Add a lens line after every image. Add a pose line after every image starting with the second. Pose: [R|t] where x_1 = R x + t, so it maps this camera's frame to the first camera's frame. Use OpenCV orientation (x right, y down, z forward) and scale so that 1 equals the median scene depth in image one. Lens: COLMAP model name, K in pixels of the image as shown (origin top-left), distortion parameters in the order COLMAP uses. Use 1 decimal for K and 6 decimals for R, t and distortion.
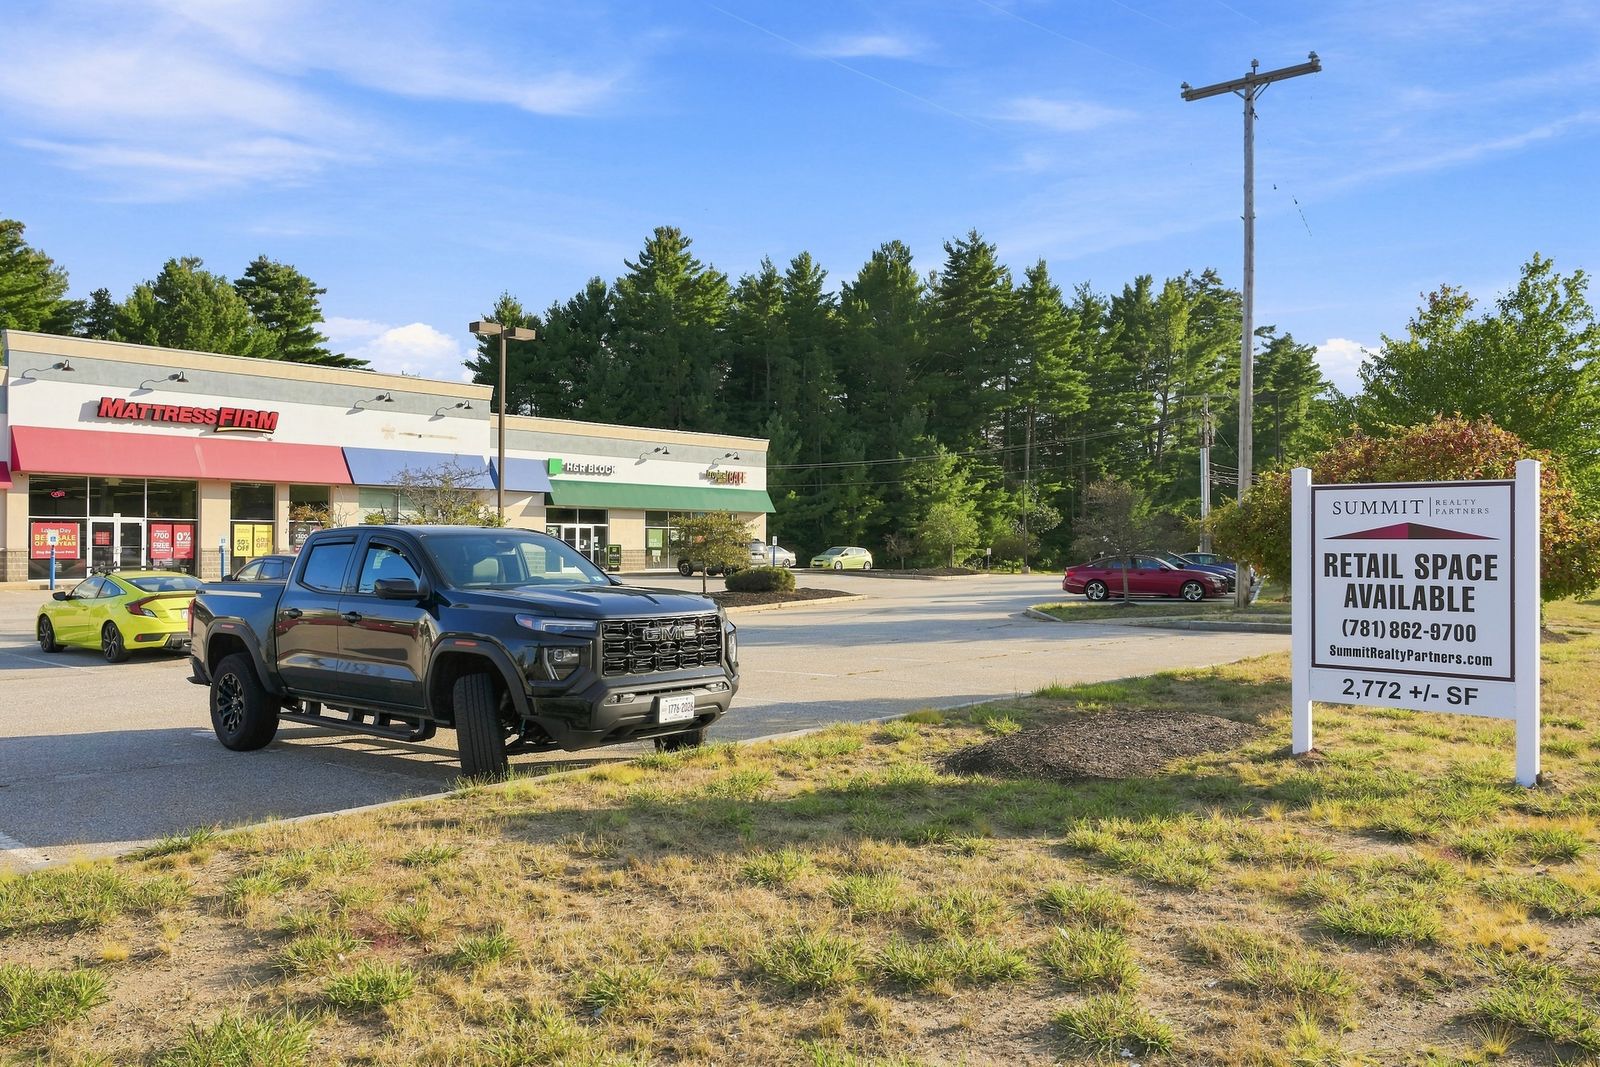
lens RADIAL K [[1238.7, 0, 800.0], [0, 1238.7, 533.5], [0, 0, 1]] dist [-0.005388, -0.004646]
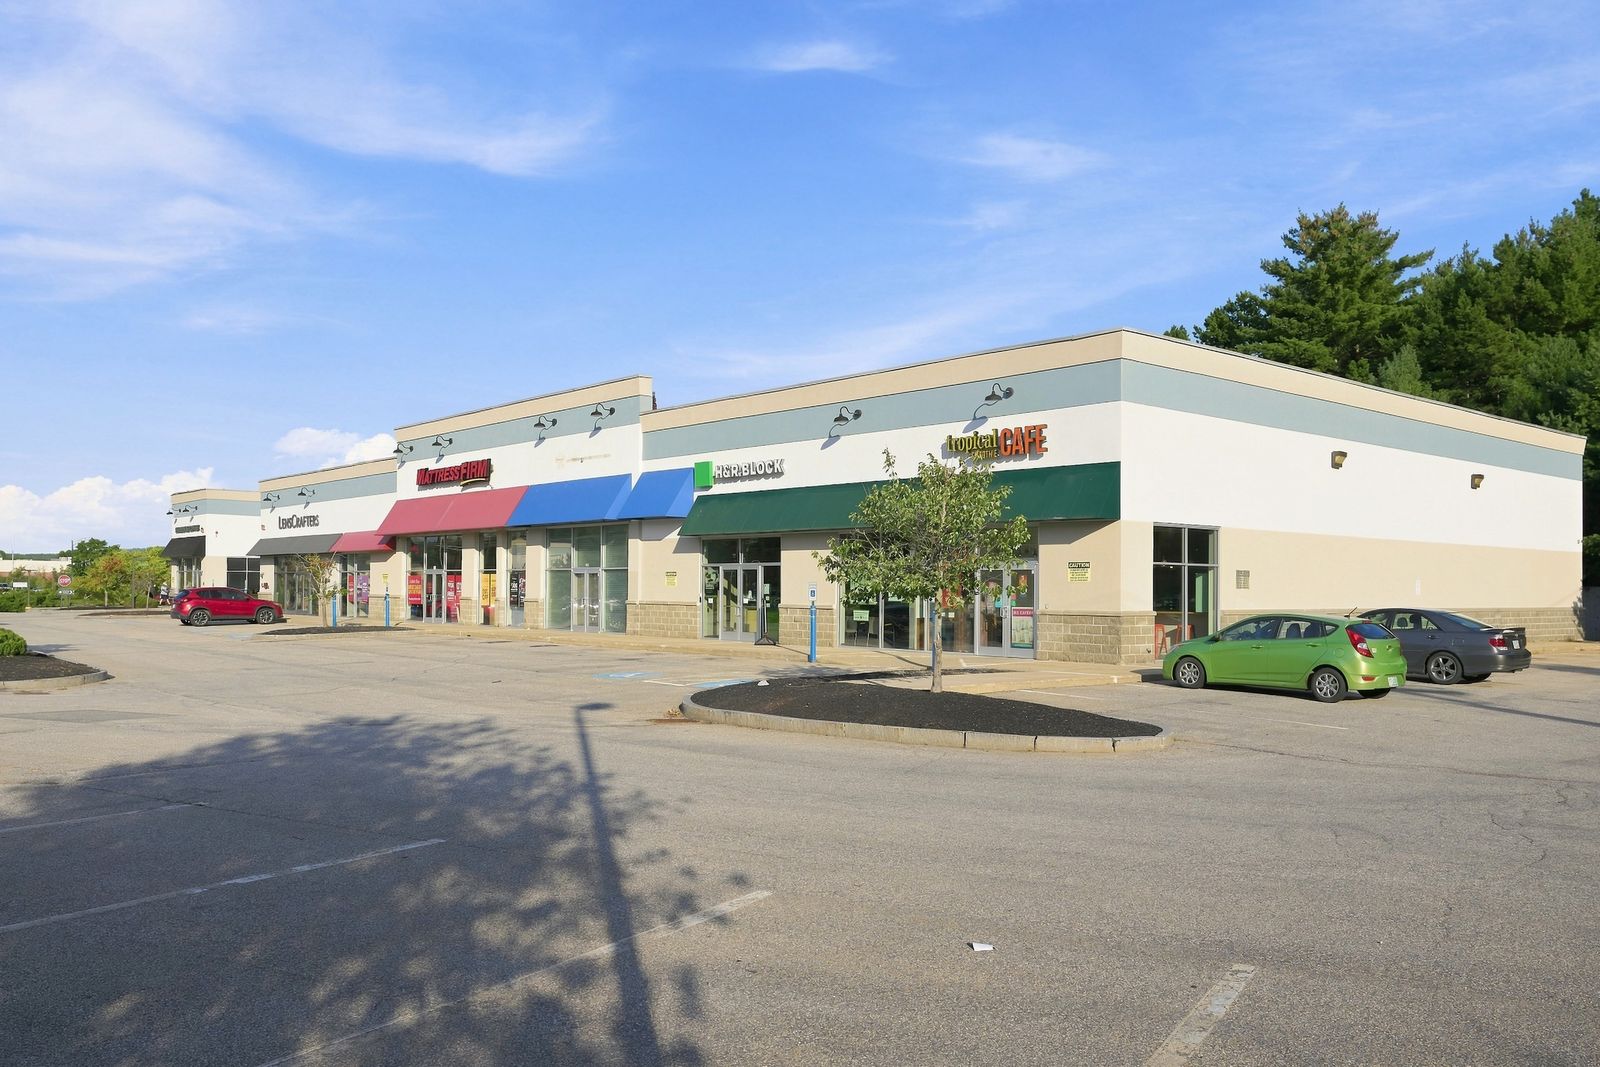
lens RADIAL K [[1220.2, 0, 800.0], [0, 1220.2, 533.5], [0, 0, 1]] dist [-0.005376, -0.003003]
pose [[-0.110626, -0.057561, -0.992194, 0.417234], [-0.008684, 0.998339, -0.056949, 0.011743], [0.993824, 0.002316, -0.110943, 1.111738]]
